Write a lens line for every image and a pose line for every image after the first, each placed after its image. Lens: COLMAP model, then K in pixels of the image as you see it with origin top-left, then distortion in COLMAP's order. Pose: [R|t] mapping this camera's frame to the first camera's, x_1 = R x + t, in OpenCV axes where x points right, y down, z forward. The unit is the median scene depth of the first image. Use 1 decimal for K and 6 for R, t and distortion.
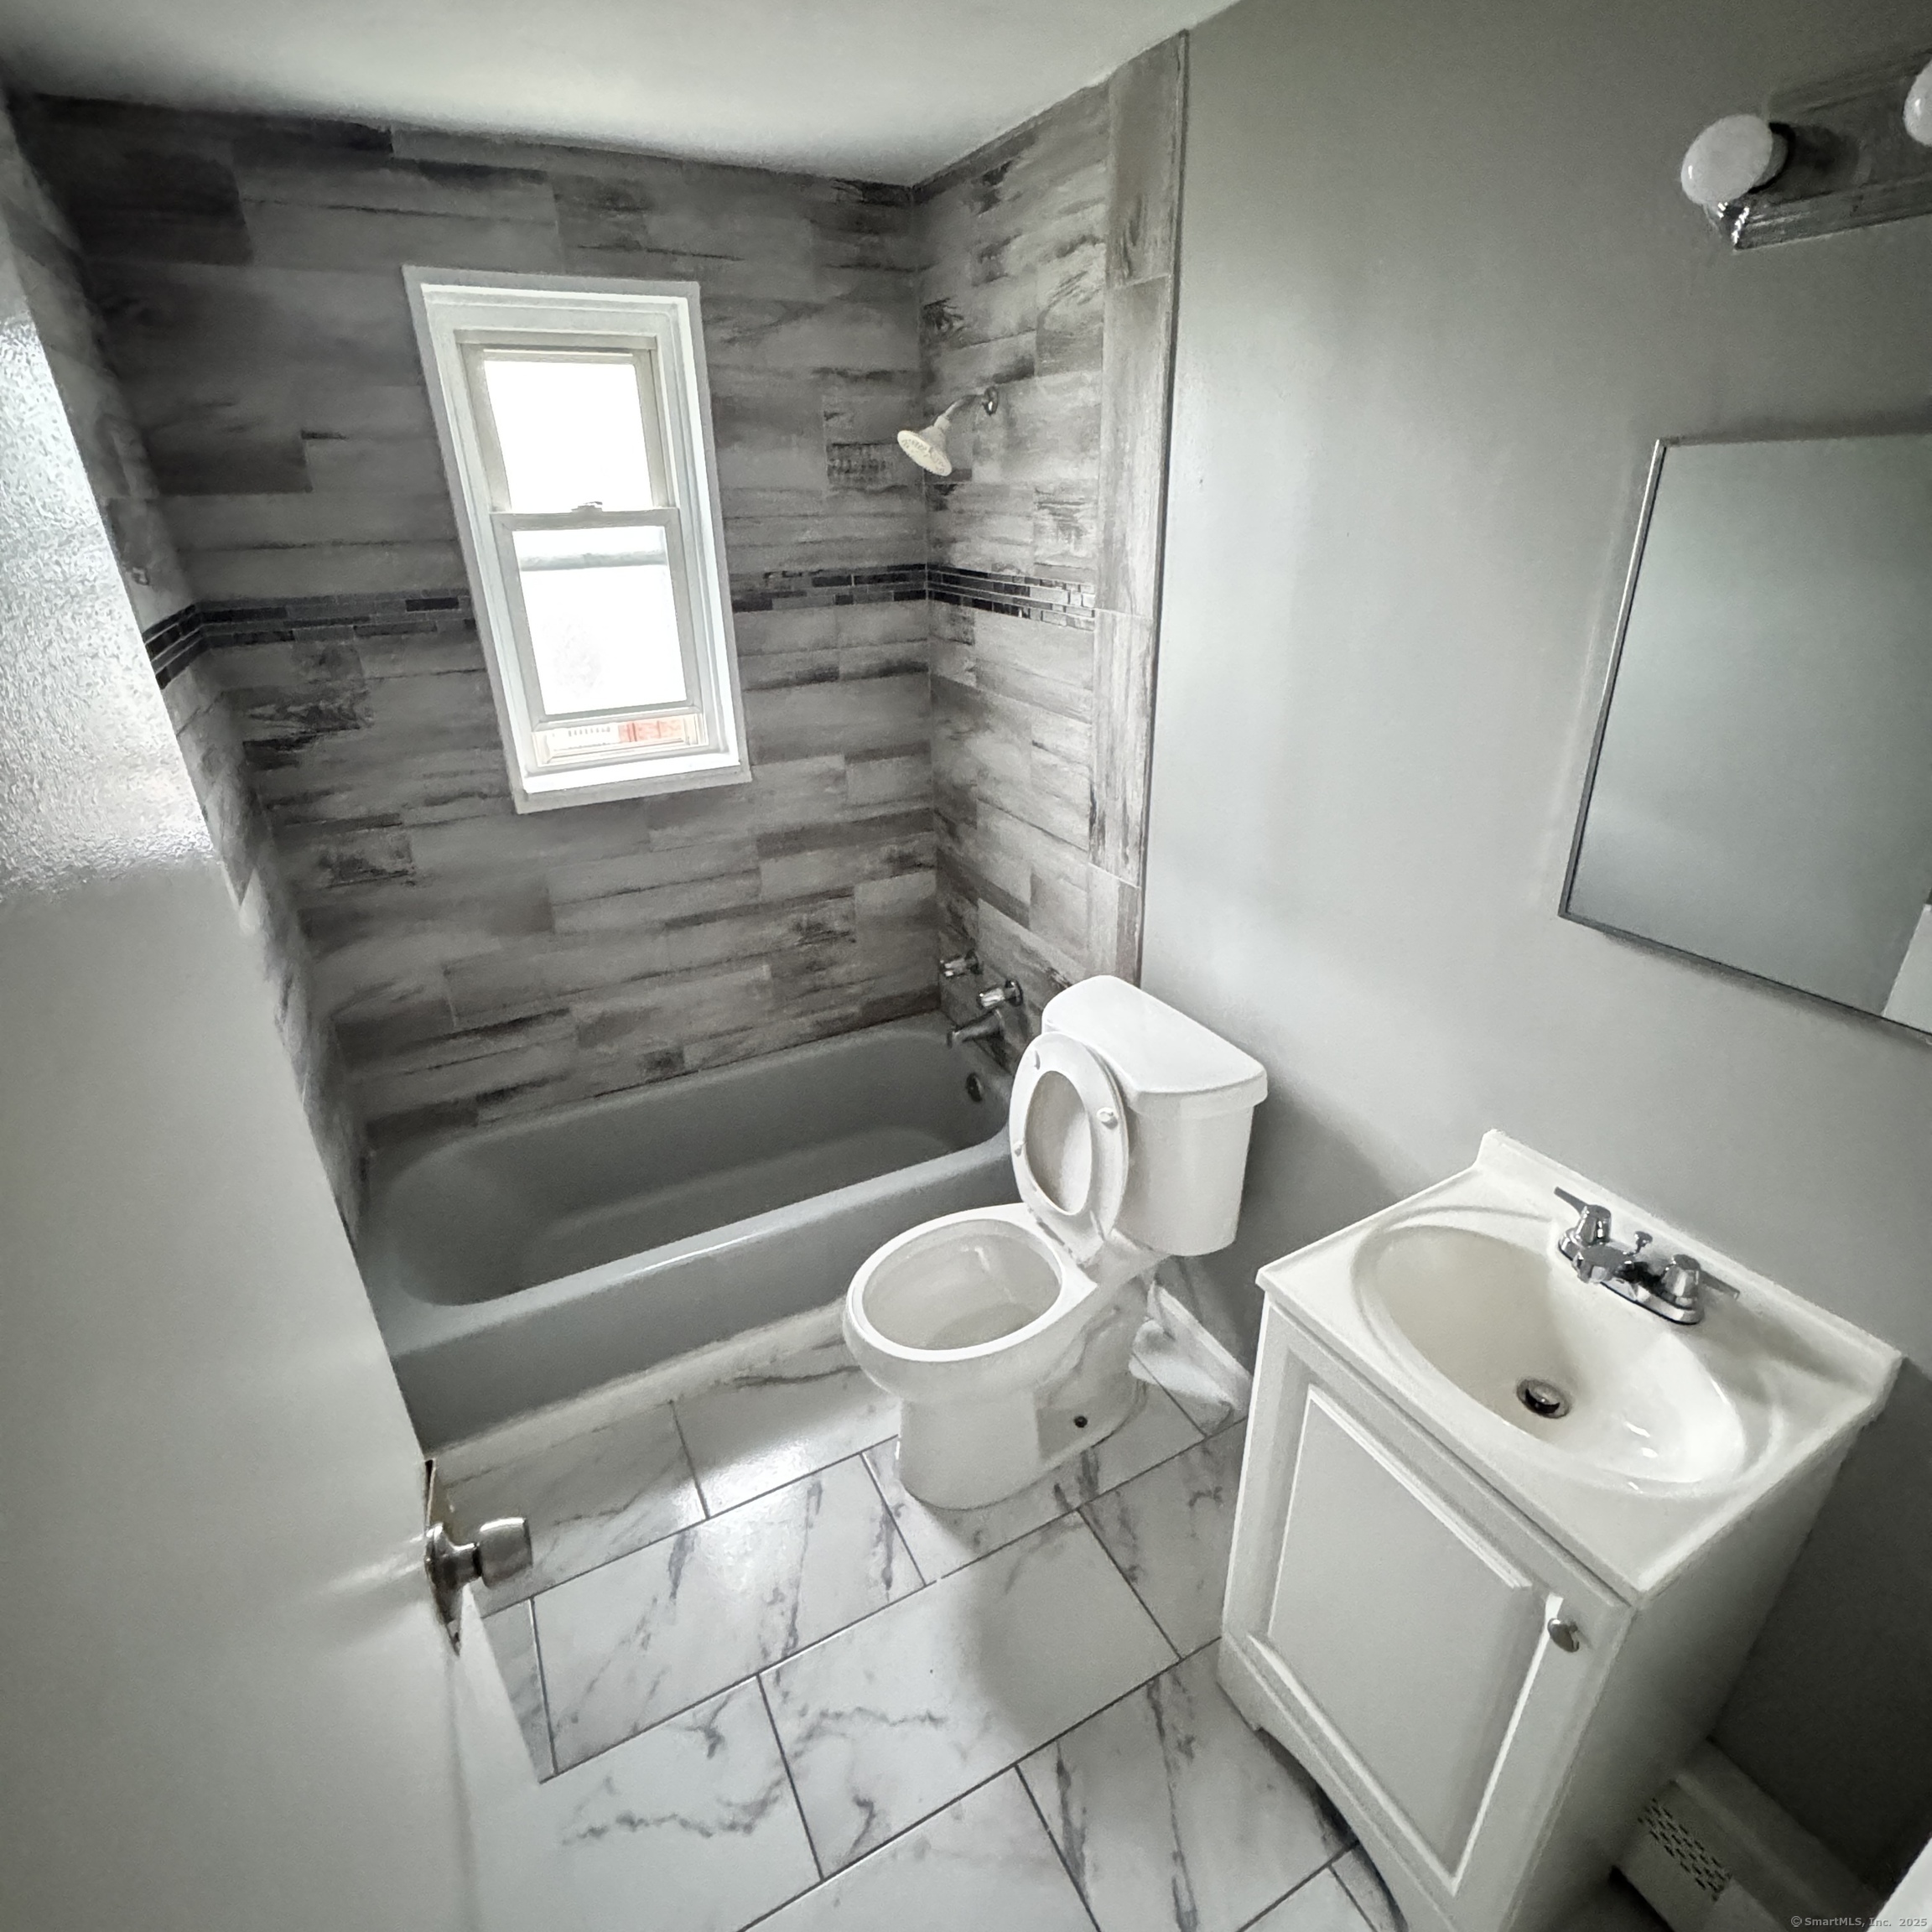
lens RADIAL K [[1025.9, 0, 966.0], [0, 1025.9, 966.0], [0, 0, 1]] dist [-0.003754, 0.000924]
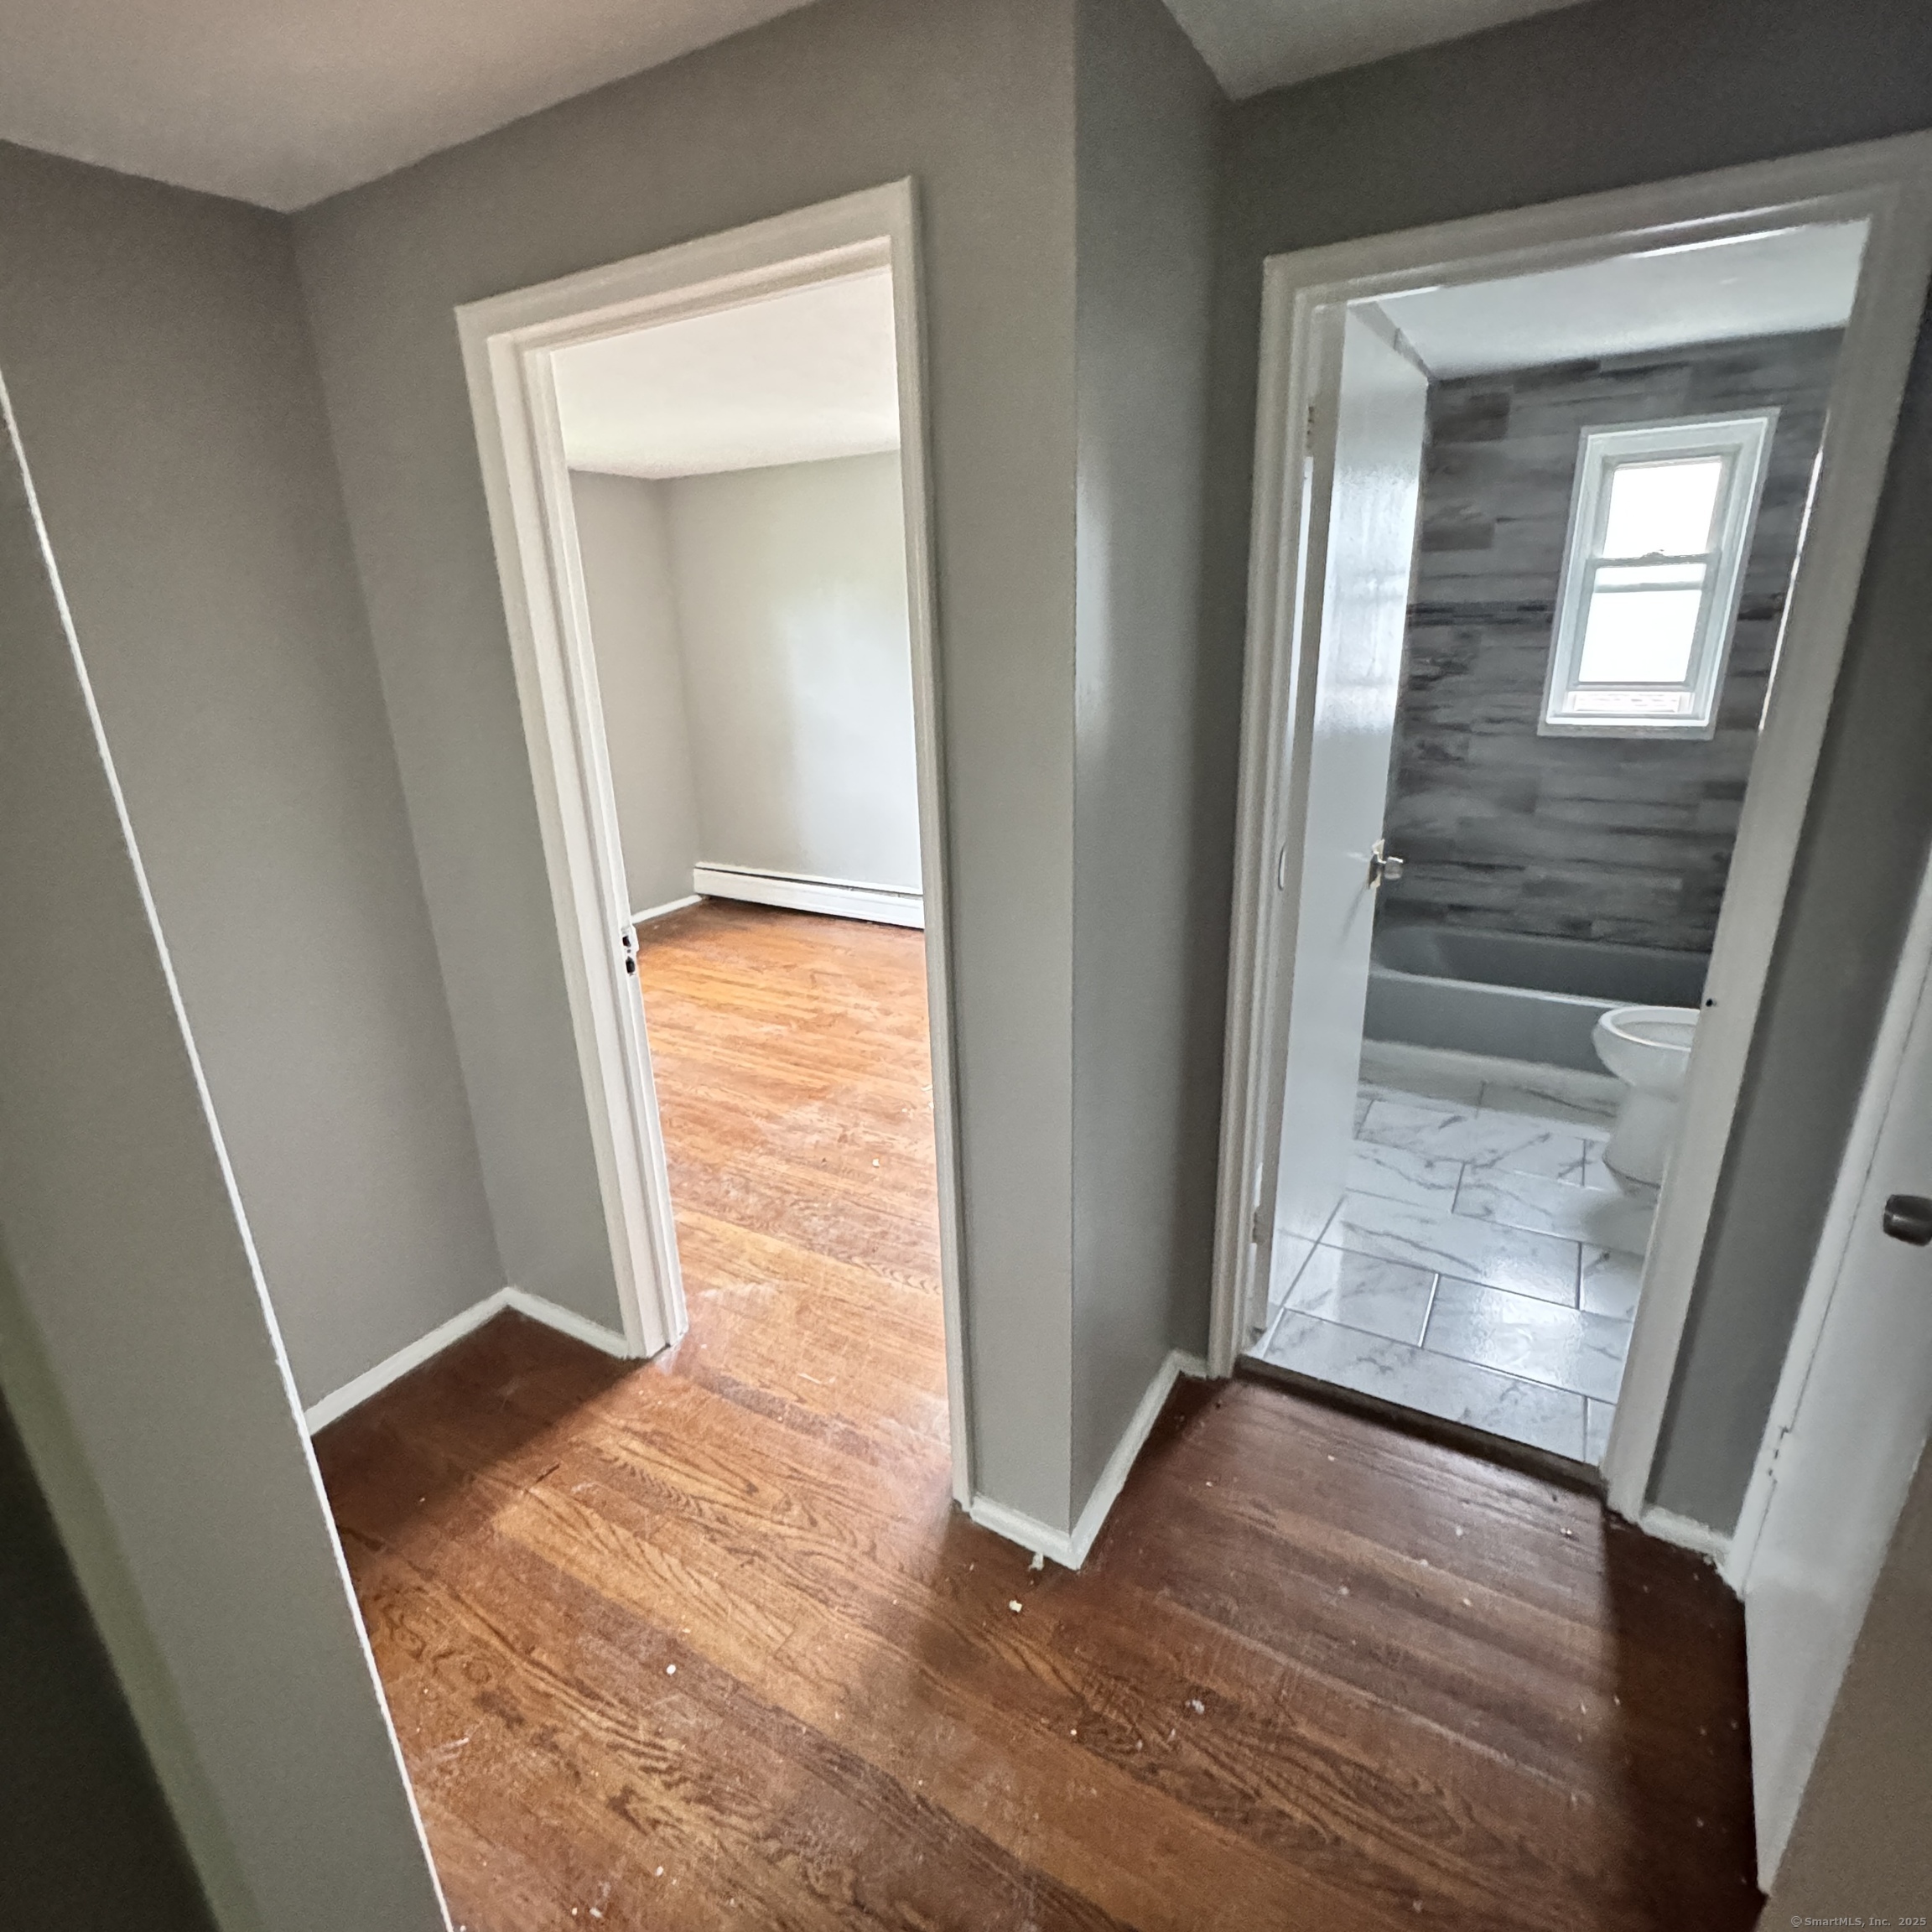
lens RADIAL K [[1025.9, 0, 966.0], [0, 1025.9, 966.0], [0, 0, 1]] dist [-0.003754, 0.000924]
pose [[0.533882, 0.275776, -0.799323, 0.518743], [-0.338474, 0.935978, 0.096851, 0.367638], [0.774858, 0.218843, 0.593045, -0.644187]]
